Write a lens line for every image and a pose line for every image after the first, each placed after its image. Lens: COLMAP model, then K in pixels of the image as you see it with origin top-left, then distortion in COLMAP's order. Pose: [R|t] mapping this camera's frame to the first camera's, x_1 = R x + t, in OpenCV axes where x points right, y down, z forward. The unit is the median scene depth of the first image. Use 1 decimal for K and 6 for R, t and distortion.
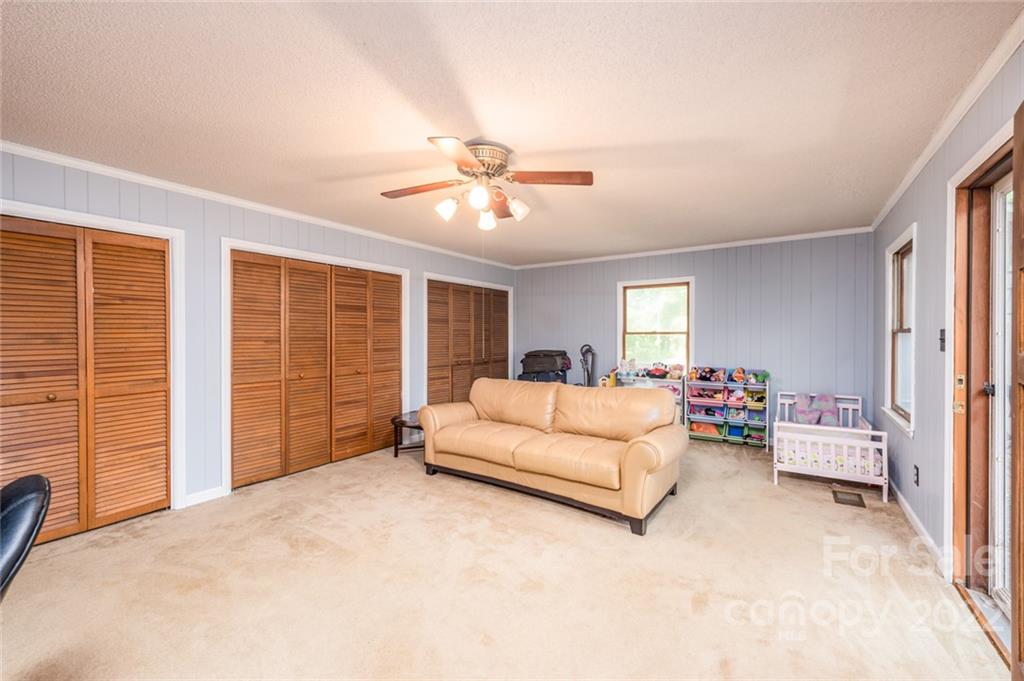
lens RADIAL K [[413.1, 0, 520.1], [0, 413.1, 339.1], [0, 0, 1]] dist [0.000664, 0.000566]
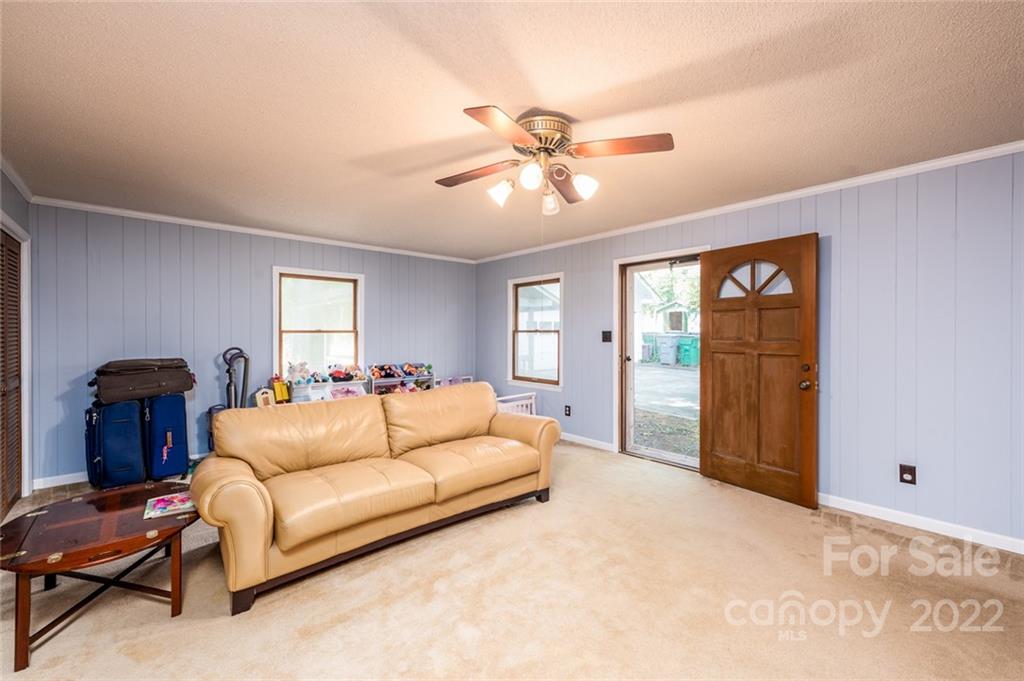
lens RADIAL K [[413.1, 0, 517.1], [0, 413.1, 335.9], [0, 0, 1]] dist [0.000664, 0.000566]
pose [[0.247795, -0.004409, 0.968802, -0.485901], [0.010650, 0.999942, 0.001827, -0.003202], [-0.968754, 0.009865, 0.247828, 0.430027]]
